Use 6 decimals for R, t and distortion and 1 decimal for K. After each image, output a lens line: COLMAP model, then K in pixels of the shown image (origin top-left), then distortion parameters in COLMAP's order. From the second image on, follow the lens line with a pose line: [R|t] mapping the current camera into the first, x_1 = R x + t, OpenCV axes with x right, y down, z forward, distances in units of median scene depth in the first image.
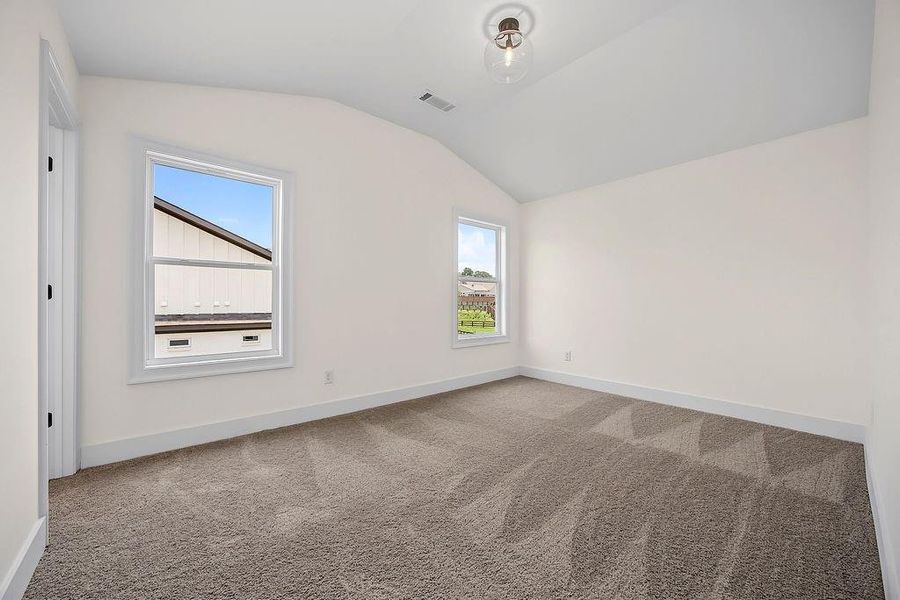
lens RADIAL K [[348.2, 0, 450.0], [0, 348.2, 300.0], [0, 0, 1]] dist [-0.025558, -0.000036]
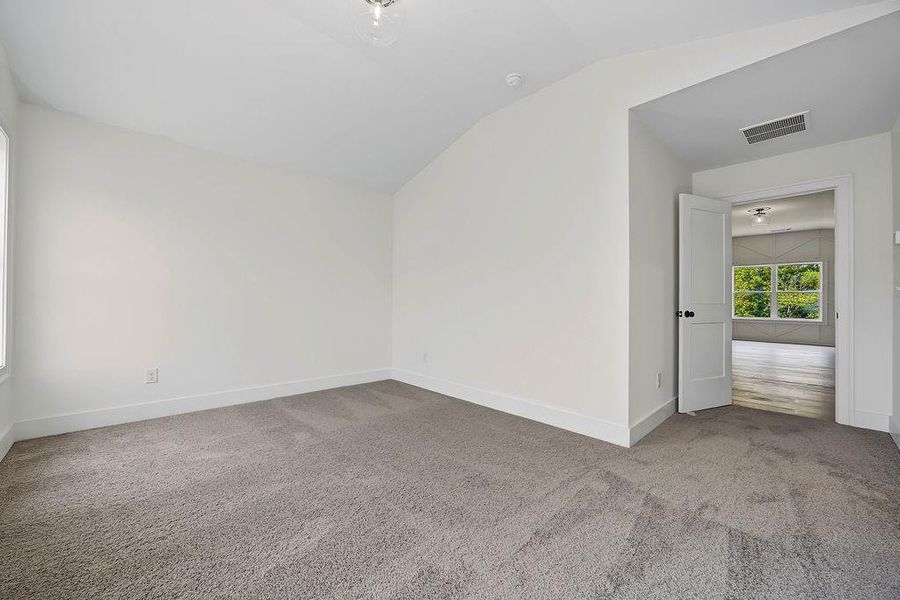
lens RADIAL K [[348.2, 0, 450.0], [0, 348.2, 300.0], [0, 0, 1]] dist [-0.025558, -0.000036]
pose [[-0.060062, -0.000085, 0.998195, -0.640940], [-0.007572, 0.999971, -0.000371, 0.004408], [-0.998166, -0.007581, -0.060061, 0.789470]]
